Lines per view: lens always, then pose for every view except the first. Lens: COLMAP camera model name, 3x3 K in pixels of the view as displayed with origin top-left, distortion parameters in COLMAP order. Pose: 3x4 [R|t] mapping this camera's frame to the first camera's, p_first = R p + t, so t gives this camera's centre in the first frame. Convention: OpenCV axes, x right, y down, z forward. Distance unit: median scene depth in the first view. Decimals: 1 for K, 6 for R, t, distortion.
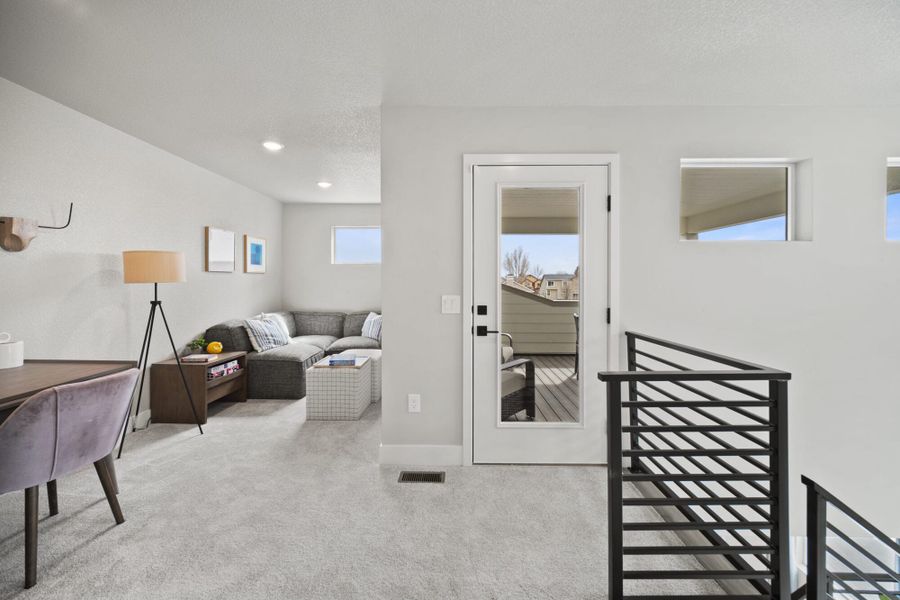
lens RADIAL K [[361.7, 0, 452.6], [0, 361.7, 283.3], [0, 0, 1]] dist [-0.001717, 0.000150]
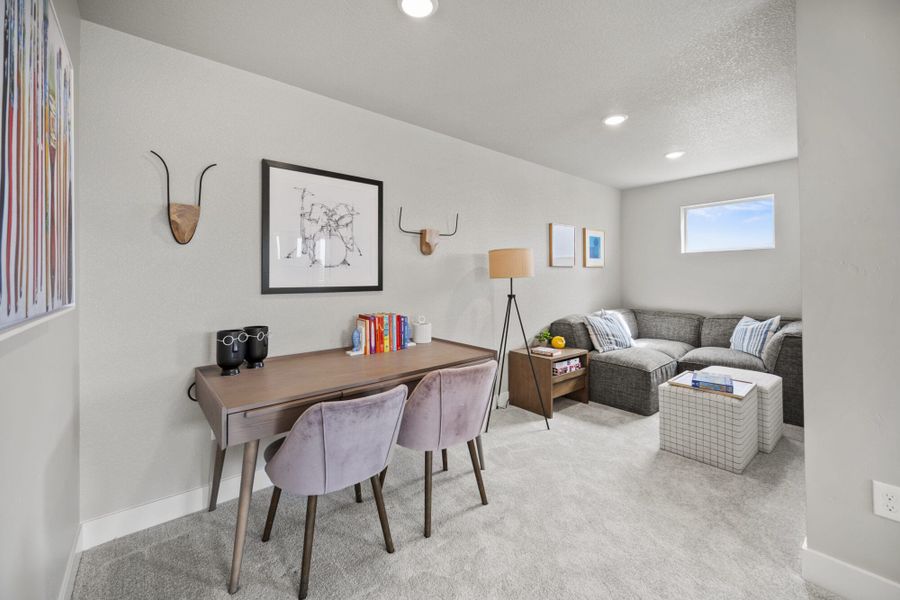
lens RADIAL K [[361.8, 0, 452.6], [0, 361.8, 274.5], [0, 0, 1]] dist [0.000428, 0.000100]
pose [[0.654088, -0.011860, -0.756326, -0.097701], [0.005474, 0.999925, -0.010947, -0.000563], [0.756399, 0.003020, 0.654104, 0.132920]]
